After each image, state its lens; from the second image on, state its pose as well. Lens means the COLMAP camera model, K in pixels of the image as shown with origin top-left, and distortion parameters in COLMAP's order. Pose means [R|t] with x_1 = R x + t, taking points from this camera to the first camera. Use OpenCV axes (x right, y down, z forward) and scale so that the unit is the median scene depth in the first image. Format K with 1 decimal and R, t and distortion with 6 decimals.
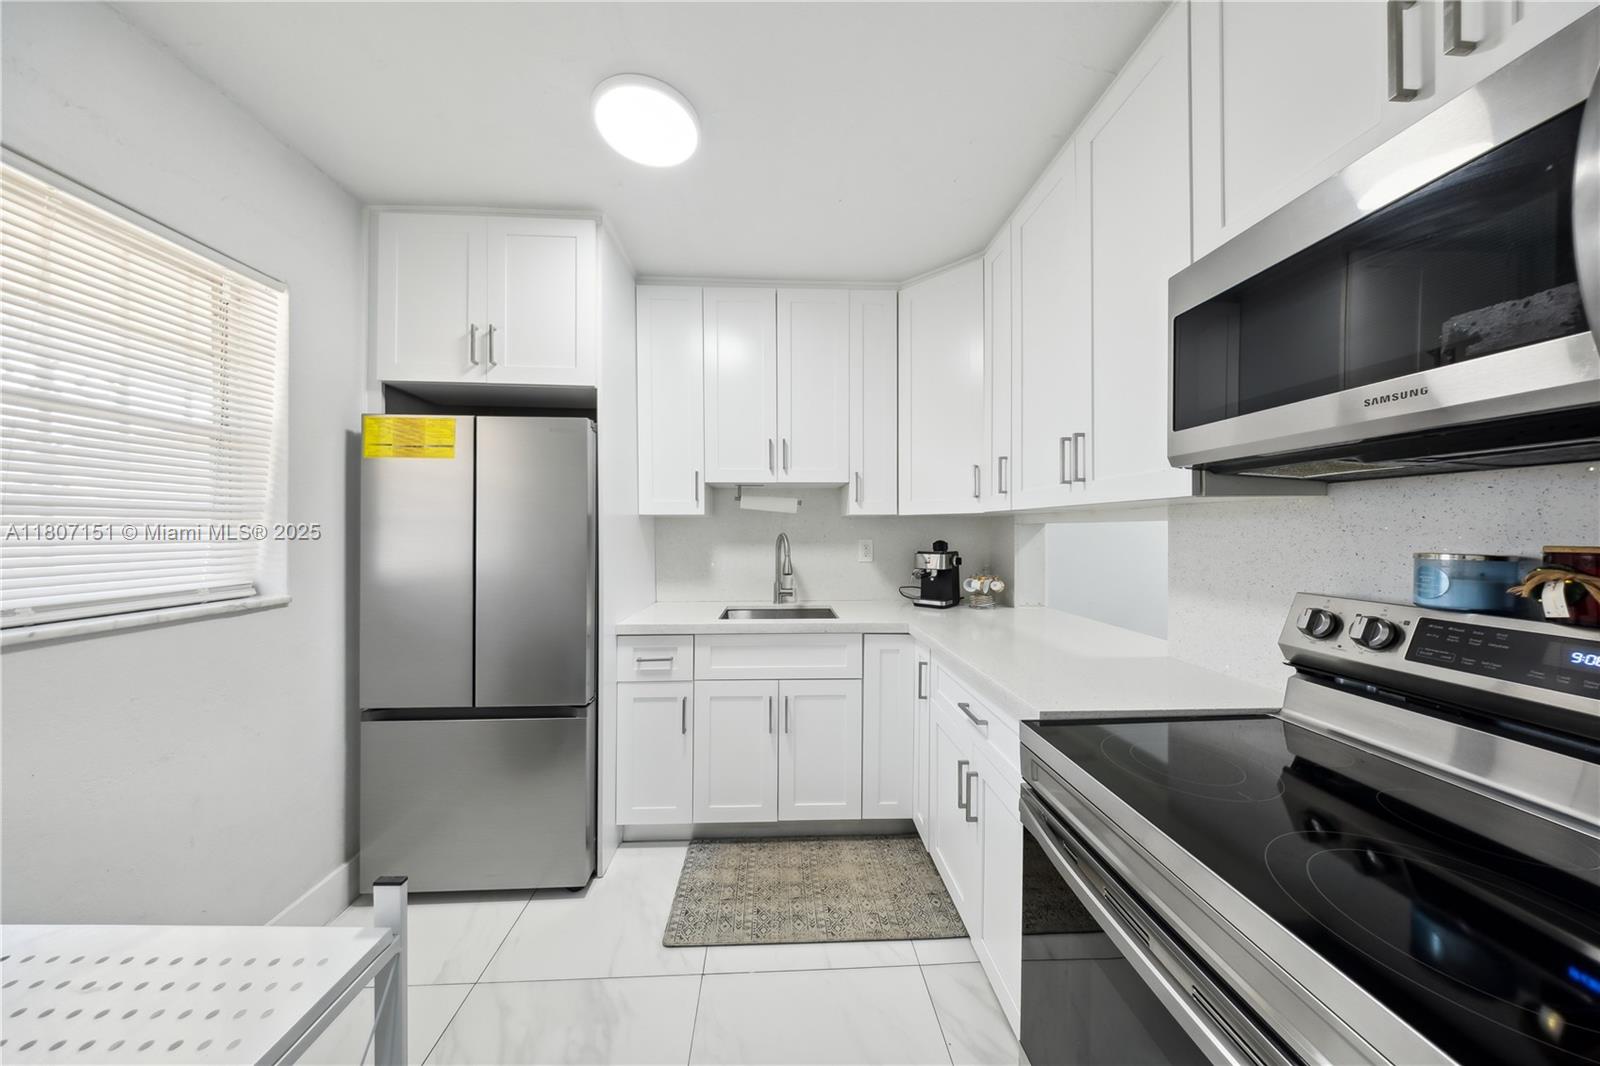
lens RADIAL K [[479.0, 0, 800.0], [0, 479.0, 533.0], [0, 0, 1]] dist [-0.000646, -0.000029]
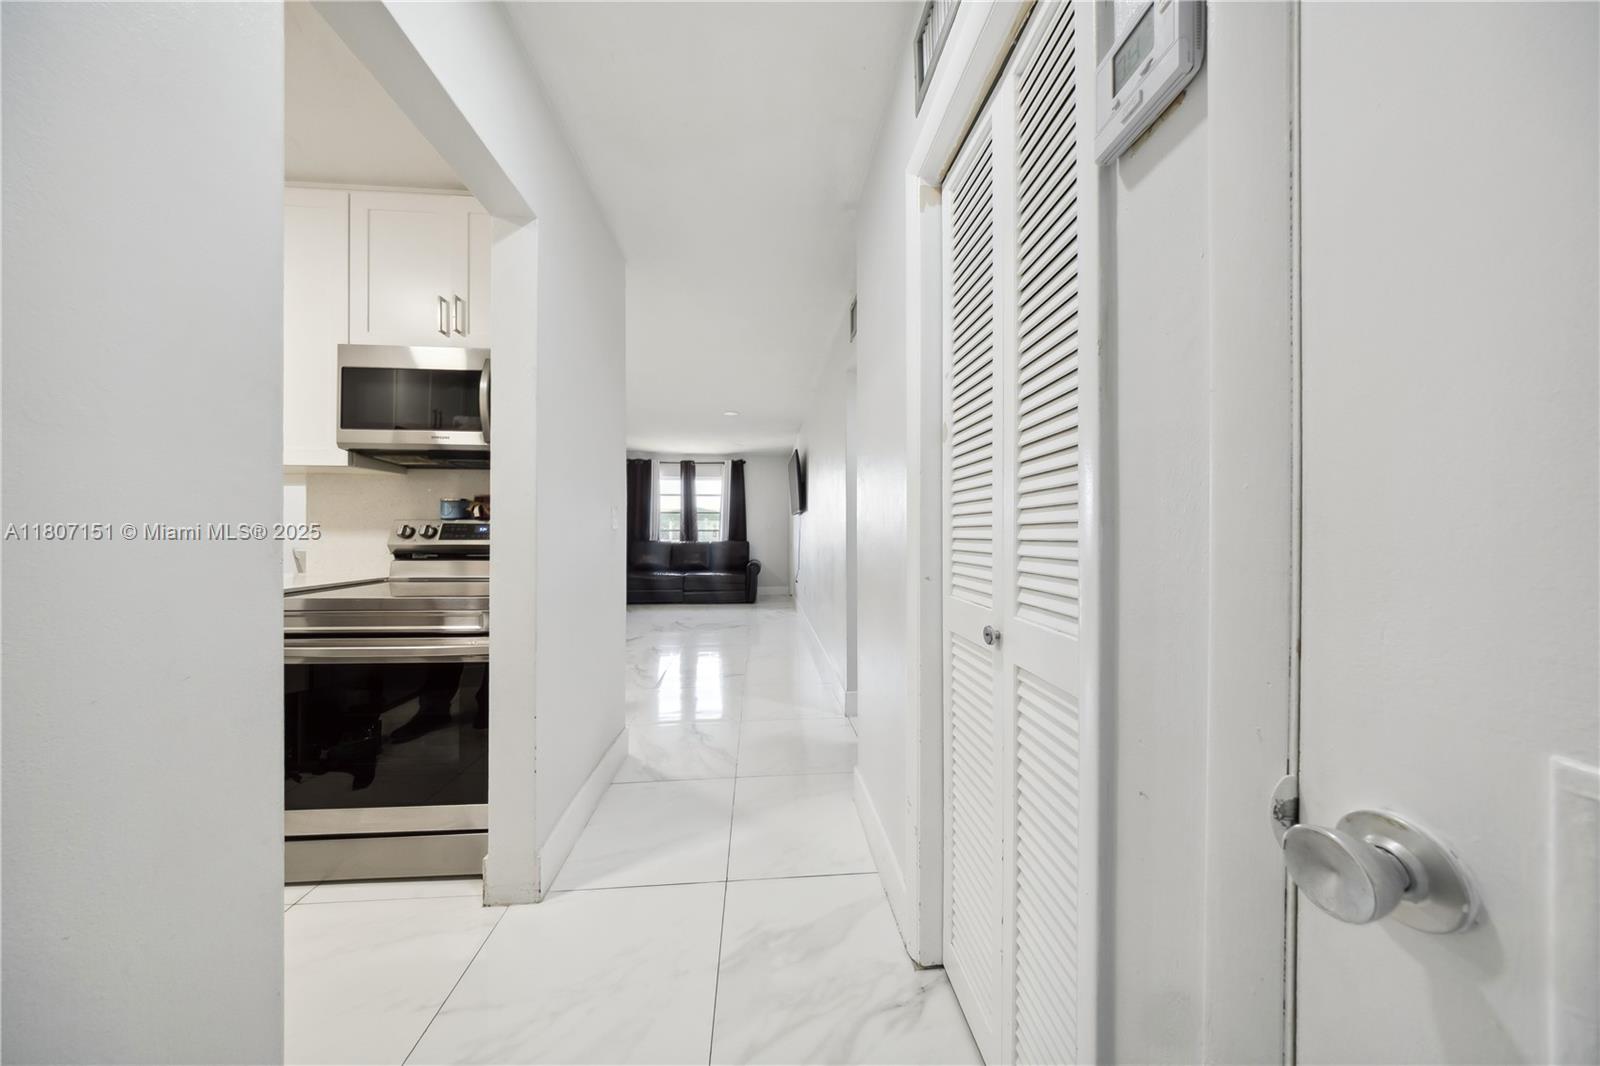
lens RADIAL K [[479.0, 0, 800.0], [0, 479.0, 533.0], [0, 0, 1]] dist [-0.000646, -0.000029]
pose [[-0.031392, -0.001420, 0.999506, -0.563401], [0.002183, 0.999997, 0.001490, 0.096142], [-0.999505, 0.002229, -0.031389, -0.353961]]
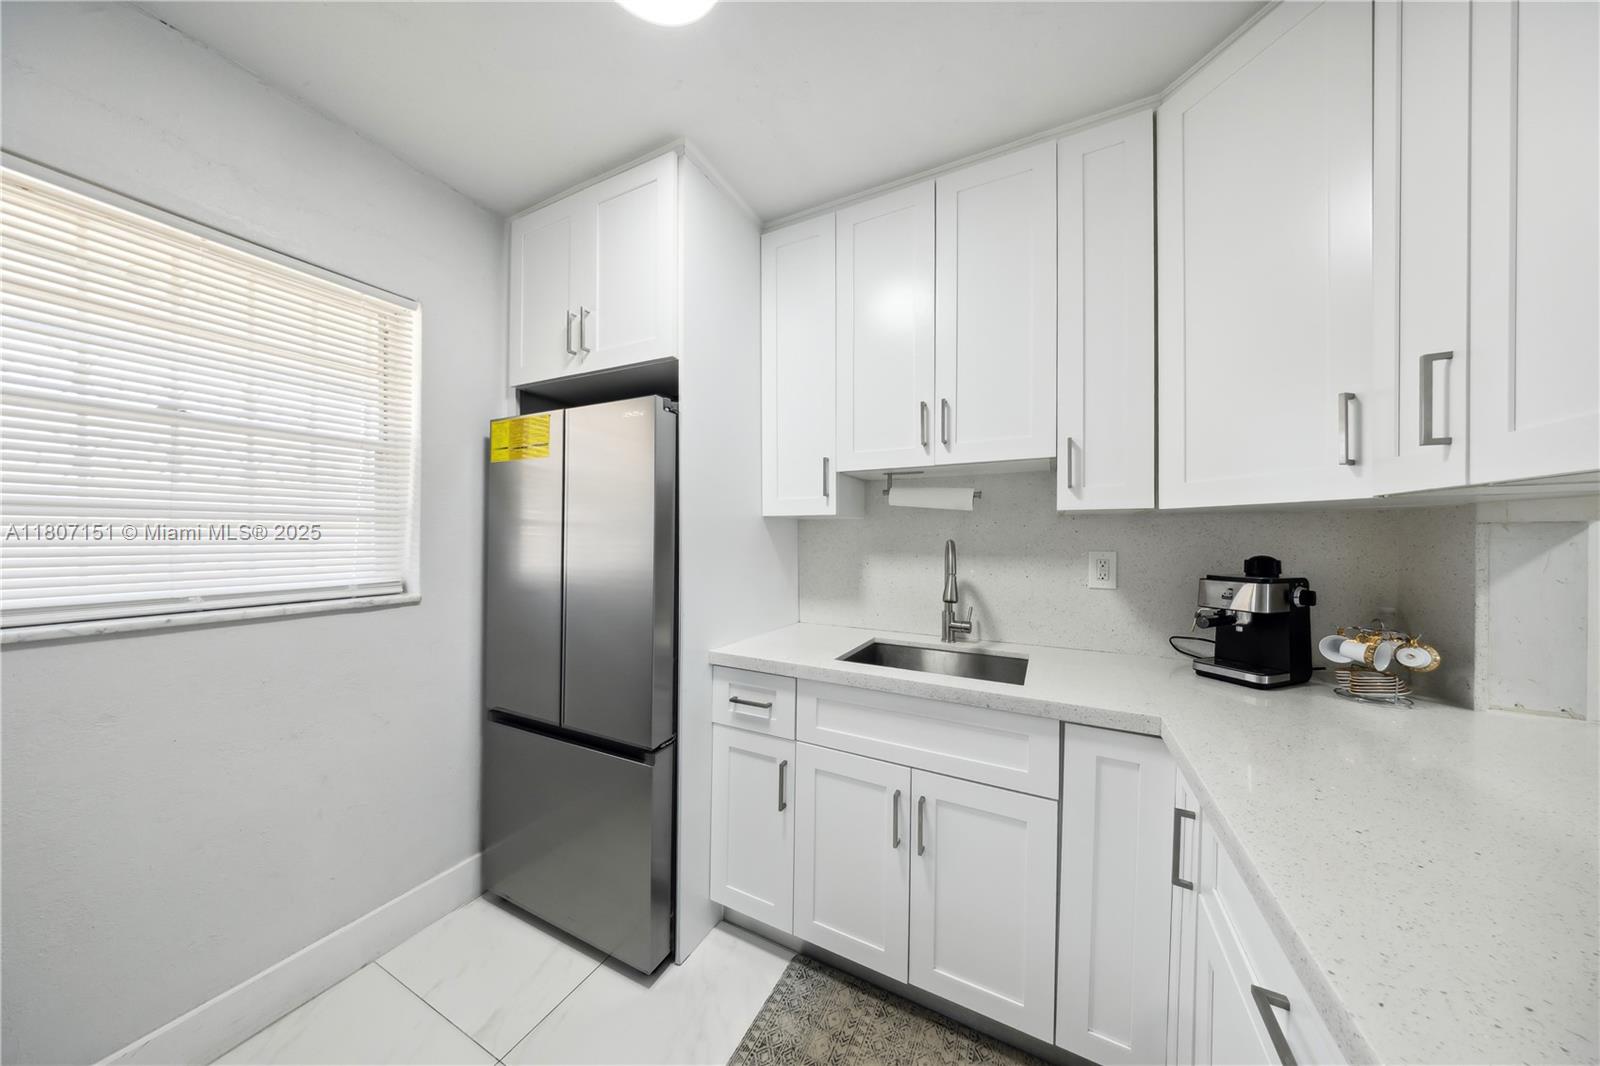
lens RADIAL K [[491.5, 0, 800.2], [0, 491.5, 537.6], [0, 0, 1]] dist [-0.007642, -0.000122]
pose [[0.864376, 0.005485, -0.502816, 0.158238], [-0.007270, 0.999972, -0.001590, -0.000563], [0.502793, 0.005030, 0.864392, 0.357433]]
